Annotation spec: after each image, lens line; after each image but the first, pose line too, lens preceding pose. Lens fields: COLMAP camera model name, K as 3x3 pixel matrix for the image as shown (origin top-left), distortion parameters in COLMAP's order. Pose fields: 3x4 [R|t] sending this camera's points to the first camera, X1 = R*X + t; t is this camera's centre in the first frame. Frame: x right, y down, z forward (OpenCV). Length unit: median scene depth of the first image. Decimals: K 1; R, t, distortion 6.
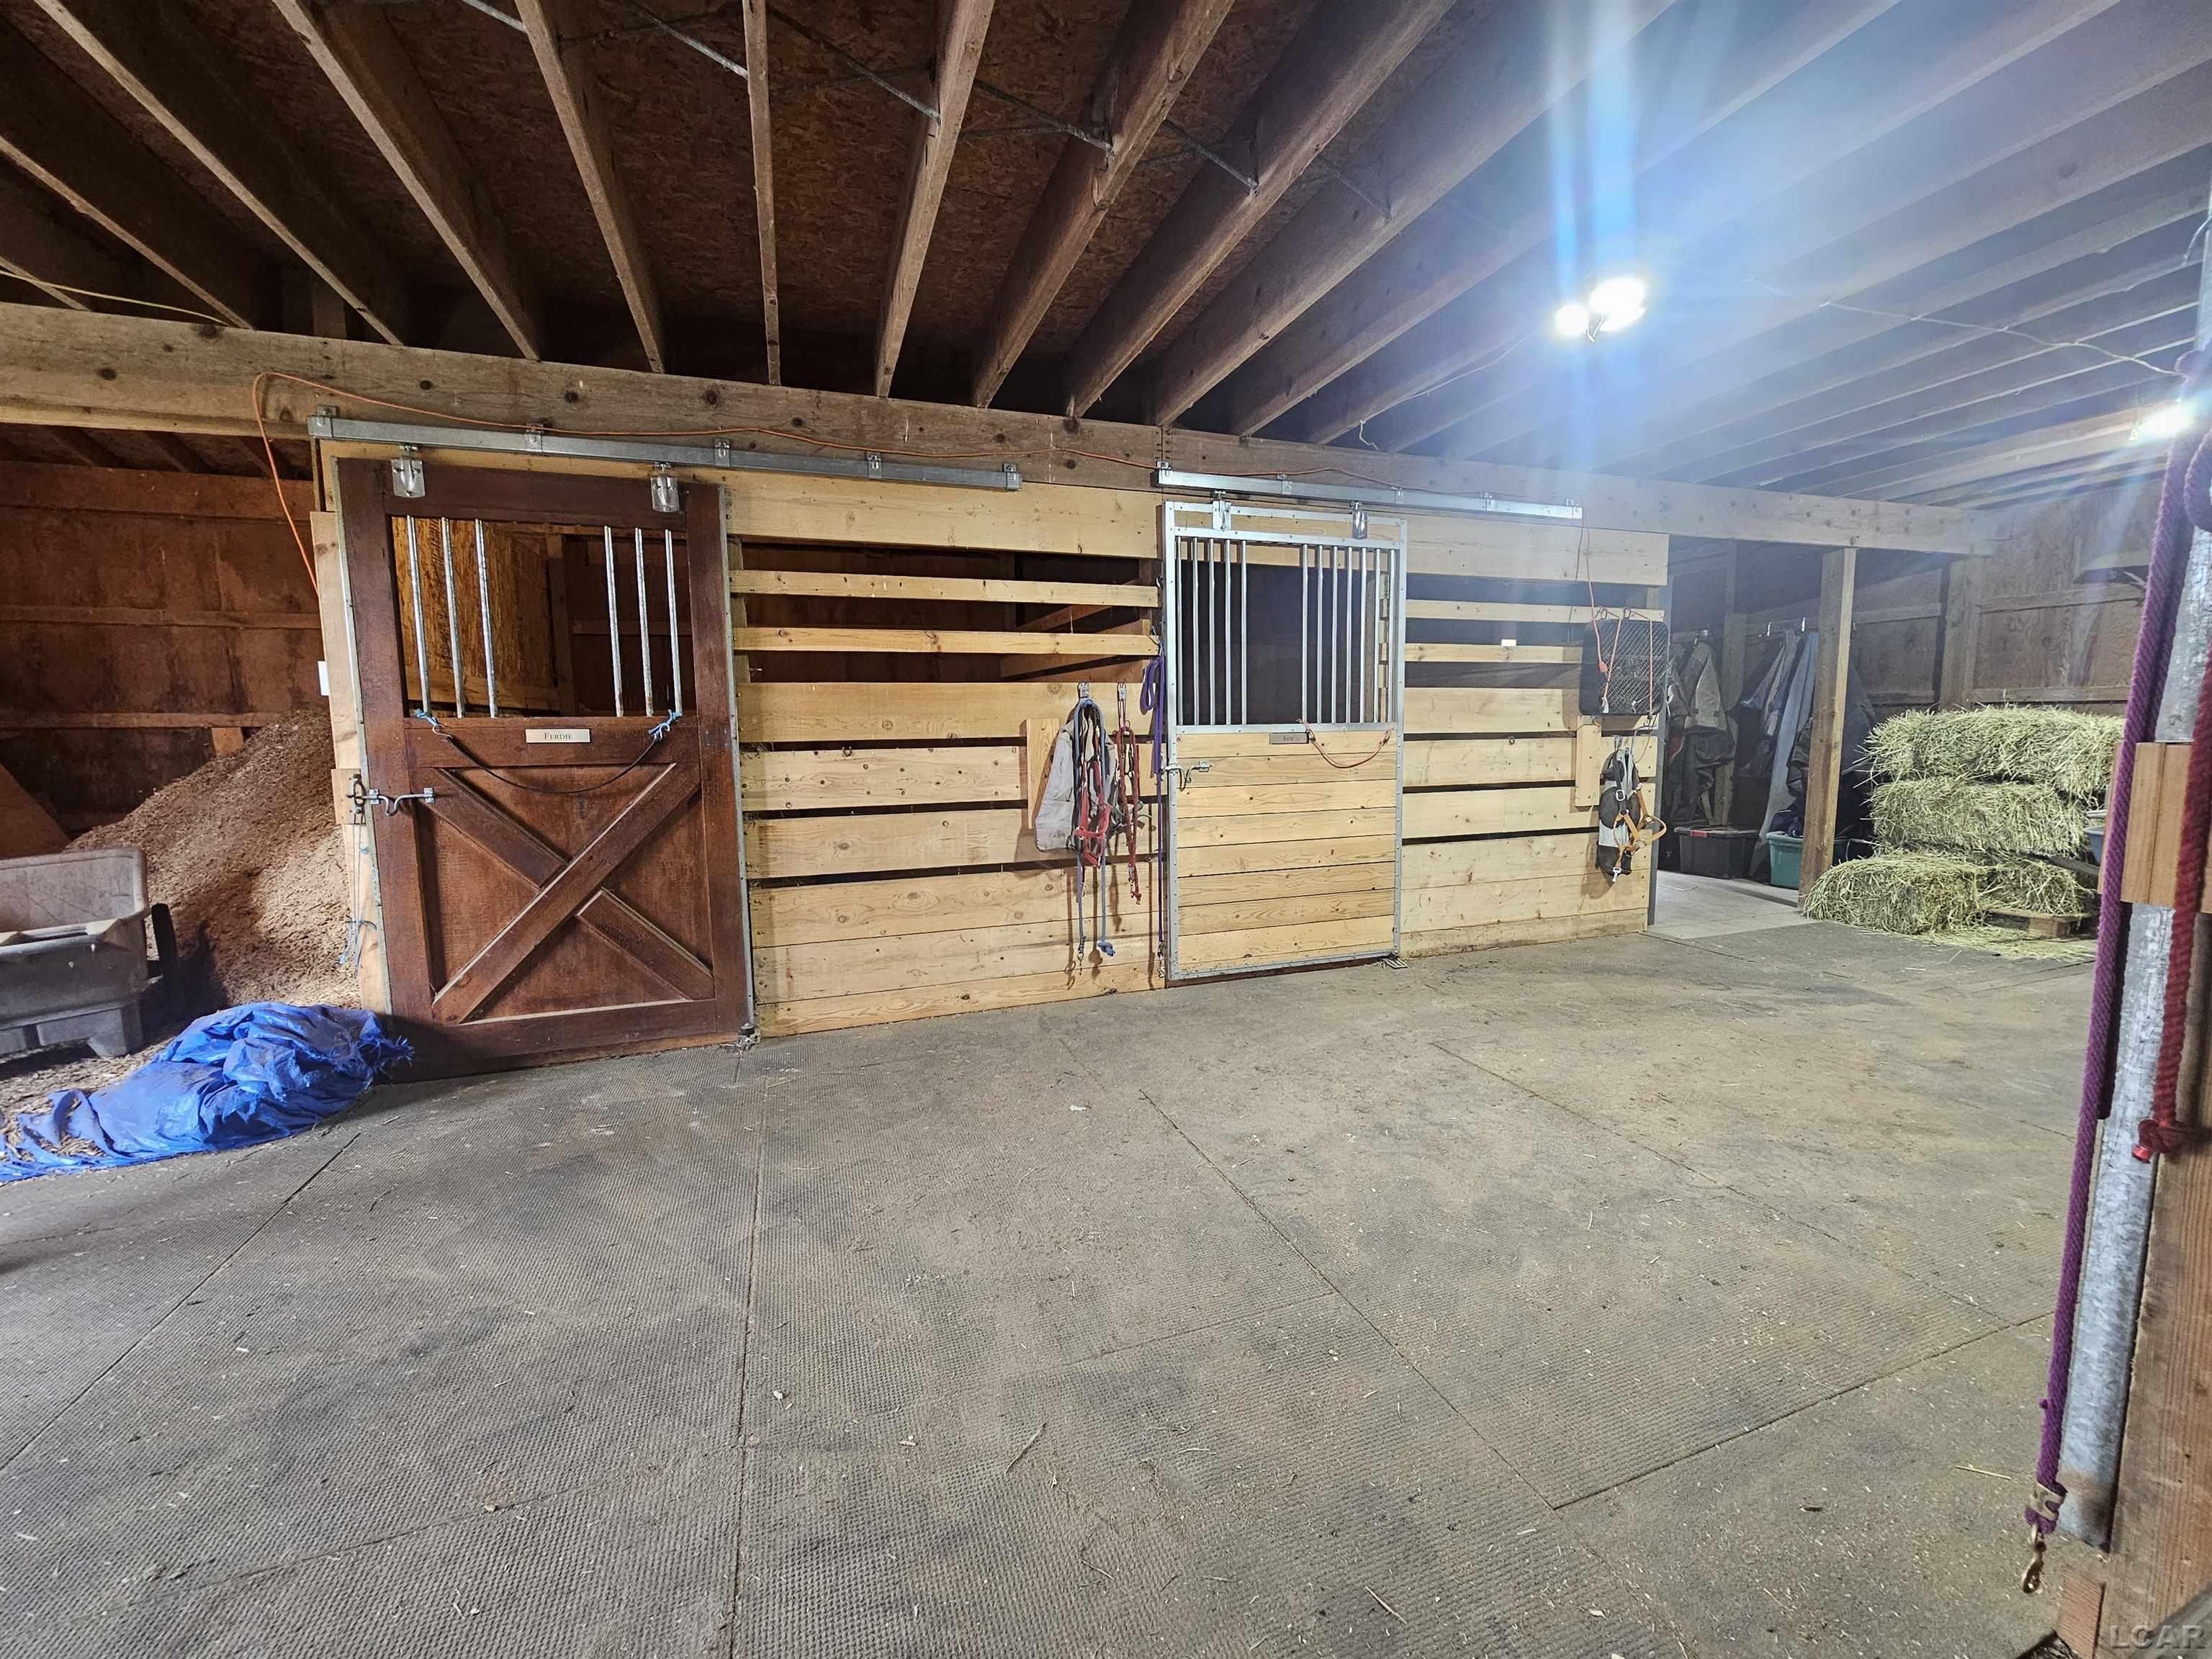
lens RADIAL K [[903.1, 0, 1112.8], [0, 903.1, 824.4], [0, 0, 1]] dist [-0.000771, 0.001215]
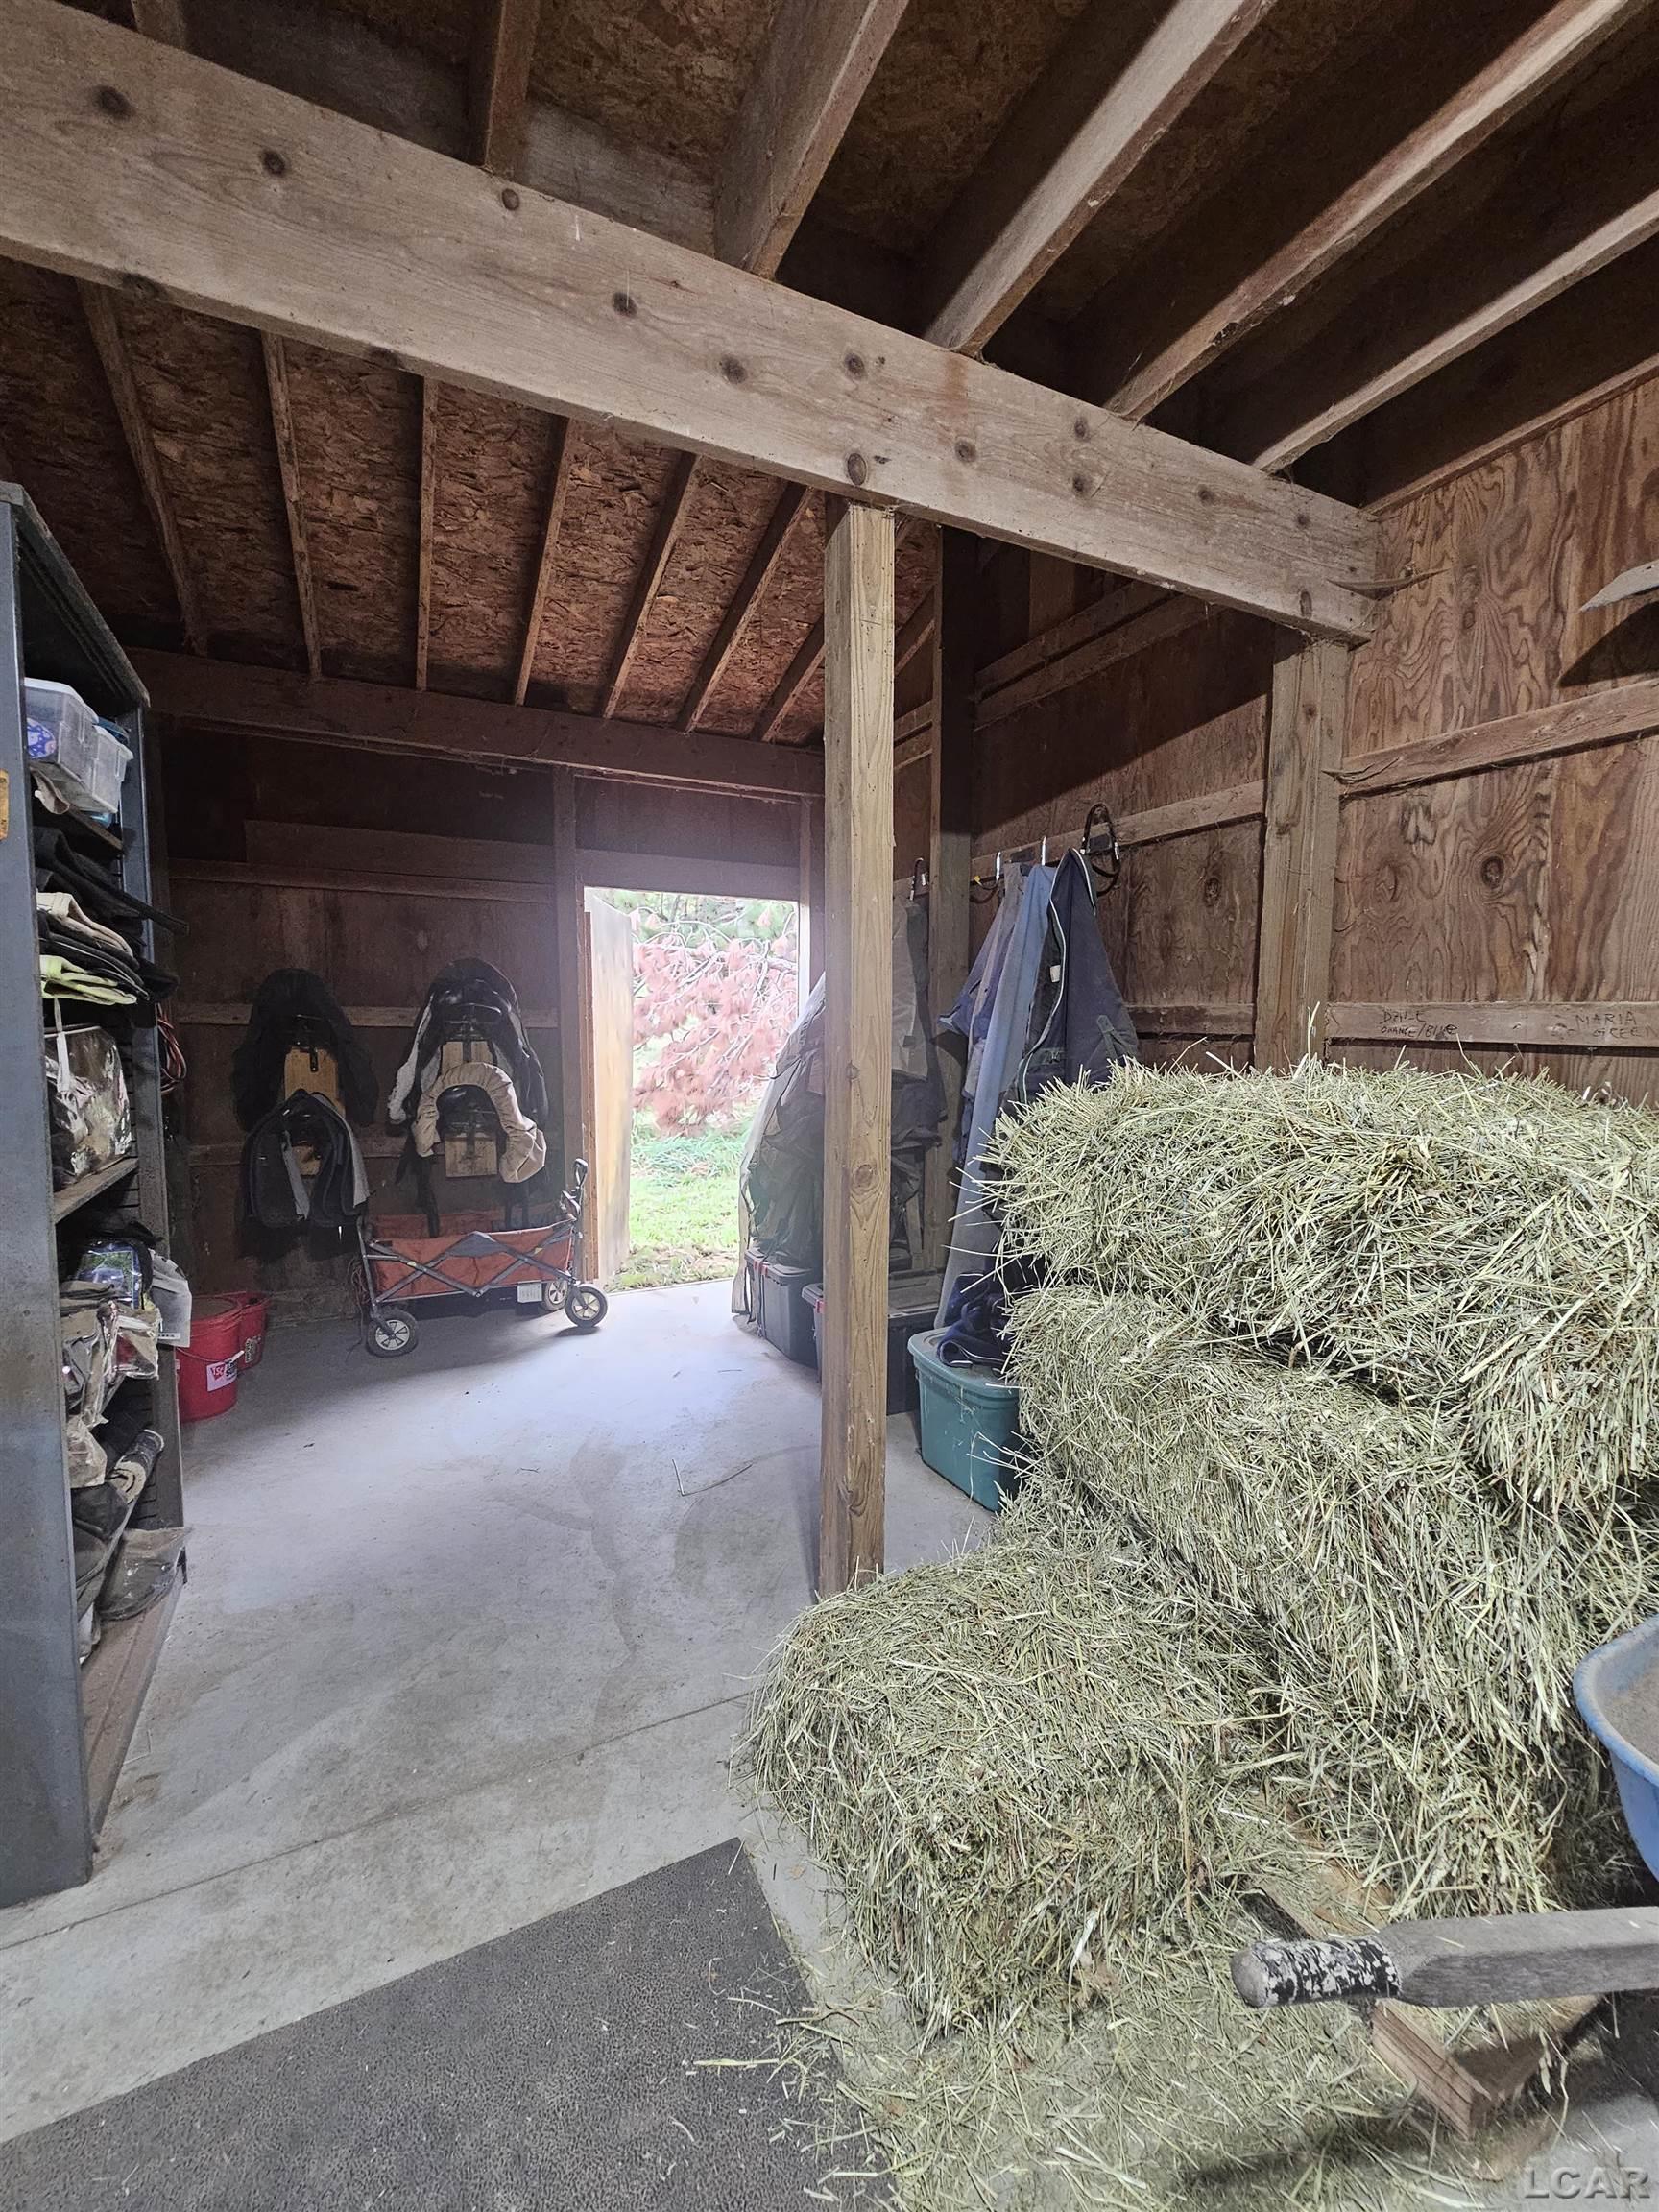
lens RADIAL K [[903.1, 0, 823.5], [0, 903.1, 1113.3], [0, 0, 1]] dist [-0.000771, 0.001215]
pose [[0.993815, 0.011484, 0.110456, 0.747498], [-0.010505, 0.999900, -0.009439, -0.104039], [-0.110554, 0.008220, 0.993836, 0.691556]]
